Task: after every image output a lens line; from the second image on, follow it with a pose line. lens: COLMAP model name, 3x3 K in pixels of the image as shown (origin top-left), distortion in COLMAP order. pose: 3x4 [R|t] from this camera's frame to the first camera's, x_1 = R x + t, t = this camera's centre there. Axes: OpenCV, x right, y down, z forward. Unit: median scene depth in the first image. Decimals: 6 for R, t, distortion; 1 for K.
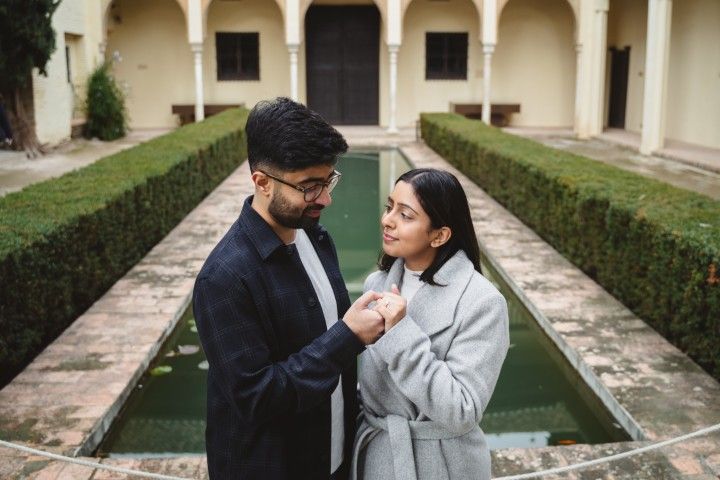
lens RADIAL K [[838.0, 0, 360.8], [0, 838.0, 239.6], [0, 0, 1]] dist [0.159171, 0.000000]
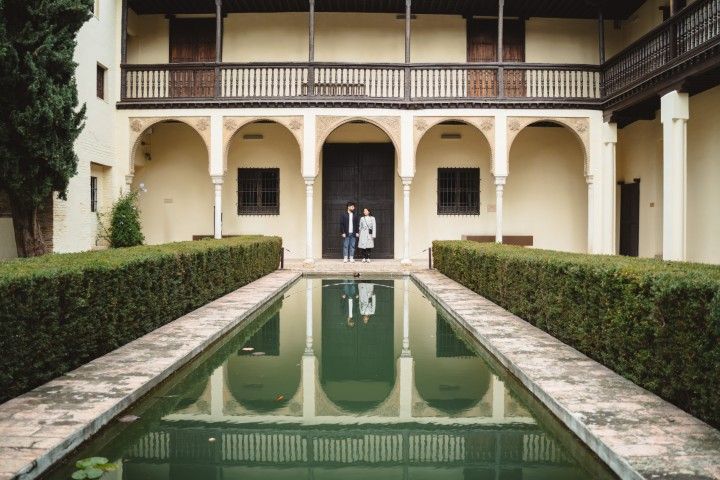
lens RADIAL K [[721.5, 0, 357.3], [0, 721.5, 239.9], [0, 0, 1]] dist [-0.037798, 0.000000]
pose [[0.999218, 0.011897, -0.037701, 0.021333], [-0.018812, 0.981846, -0.188742, 0.017096], [0.034772, 0.189304, 0.981303, 0.260380]]
